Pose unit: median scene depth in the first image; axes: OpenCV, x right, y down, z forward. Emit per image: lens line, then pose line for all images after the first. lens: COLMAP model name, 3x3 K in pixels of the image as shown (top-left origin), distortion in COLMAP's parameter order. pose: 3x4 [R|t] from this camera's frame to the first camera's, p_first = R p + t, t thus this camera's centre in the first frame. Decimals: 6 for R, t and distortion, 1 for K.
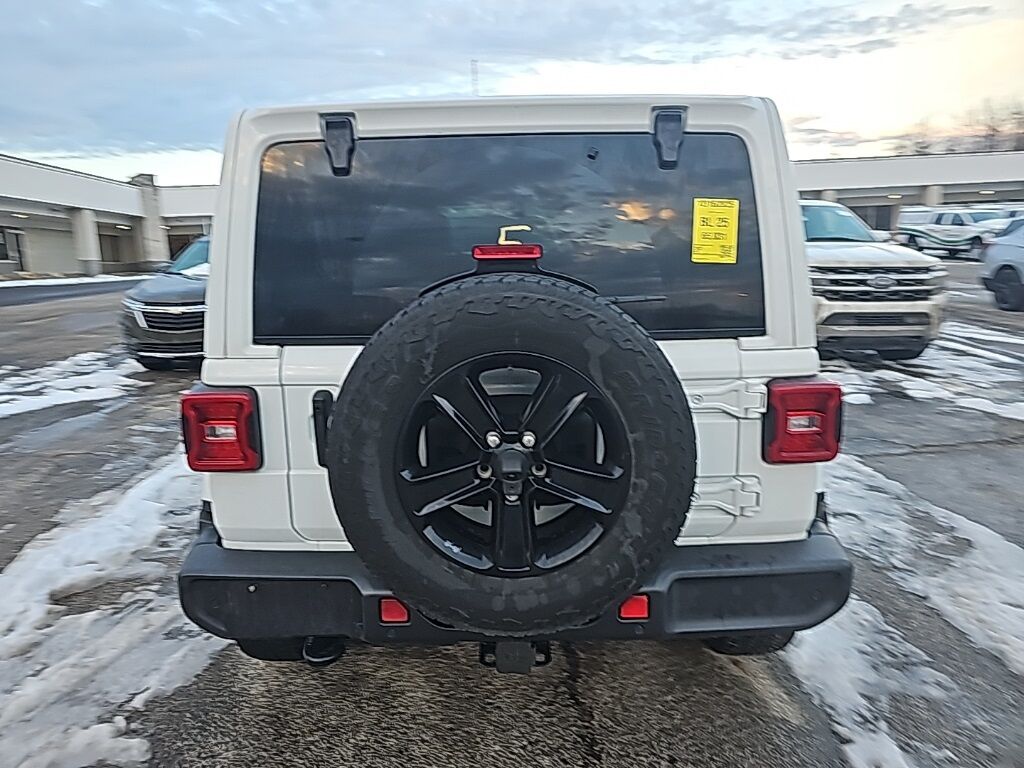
lens RADIAL K [[681.3, 0, 512.9], [0, 681.3, 355.5], [0, 0, 1]] dist [-0.056571, 0.002485]
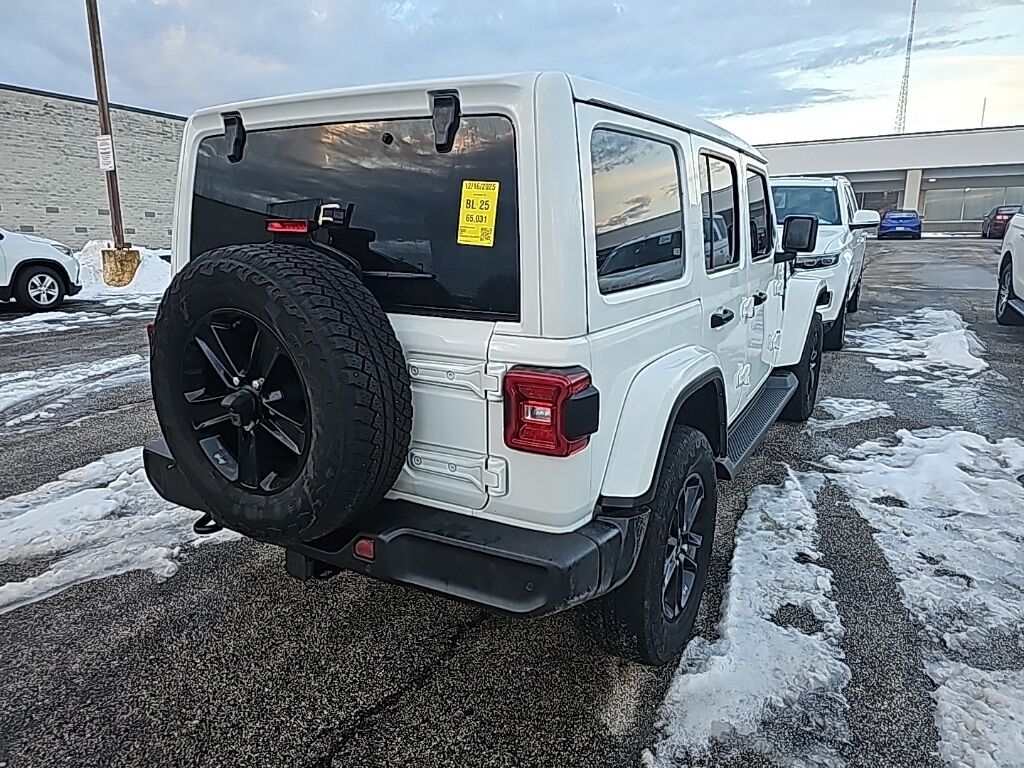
lens RADIAL K [[683.9, 0, 512.0], [0, 683.9, 384.0], [0, 0, 1]] dist [0.009501, 0.000187]
pose [[0.894892, 0.137997, -0.424412, 0.813239], [-0.103700, 0.989261, 0.103002, -0.041585], [0.434069, -0.048164, 0.899591, 0.083445]]
